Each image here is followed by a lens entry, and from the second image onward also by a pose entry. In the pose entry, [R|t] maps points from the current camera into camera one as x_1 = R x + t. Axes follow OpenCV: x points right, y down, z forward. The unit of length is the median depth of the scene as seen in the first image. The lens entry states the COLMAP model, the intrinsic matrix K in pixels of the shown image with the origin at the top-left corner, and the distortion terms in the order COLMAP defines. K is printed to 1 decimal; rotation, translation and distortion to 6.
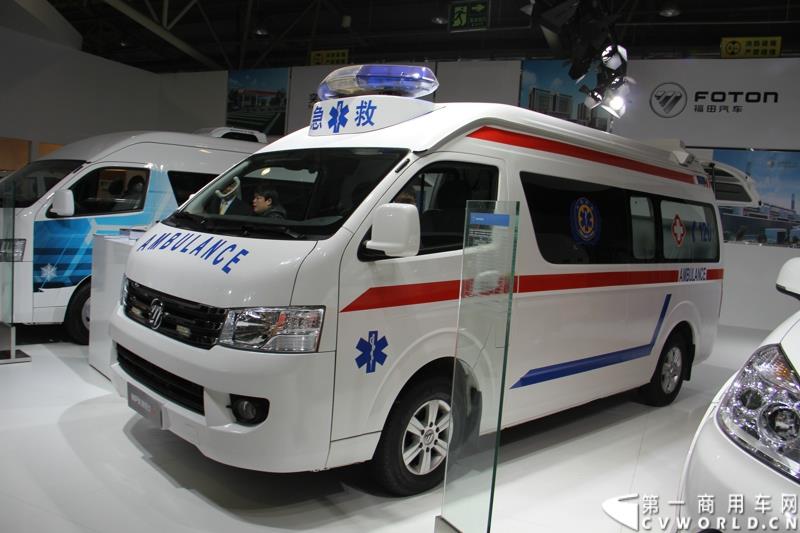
lens RADIAL K [[684.1, 0, 400.0], [0, 684.1, 266.5], [0, 0, 1]] dist [-0.183437, 0.158914]
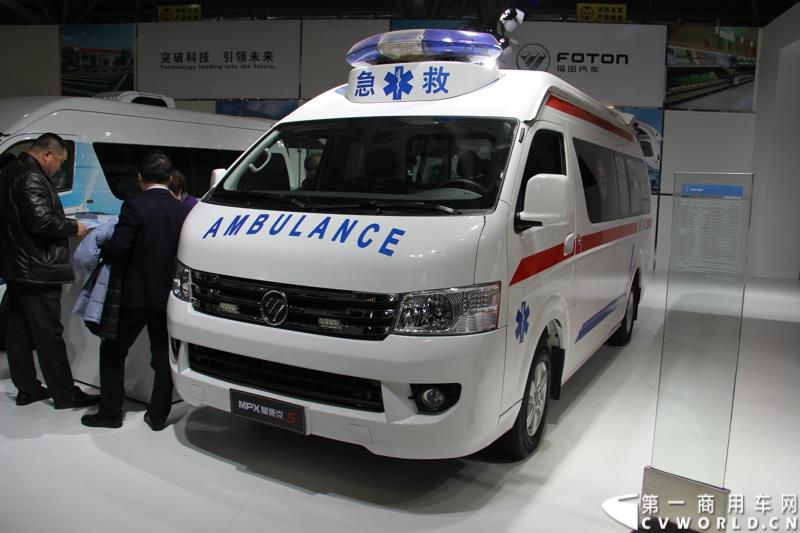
lens RADIAL K [[684.1, 0, 400.0], [0, 684.1, 266.5], [0, 0, 1]] dist [-0.183437, 0.158914]
pose [[0.947327, -0.080594, 0.309962, -0.405682], [0.061227, 0.995543, 0.071728, -0.031754], [-0.314361, -0.048972, 0.948039, 0.084685]]
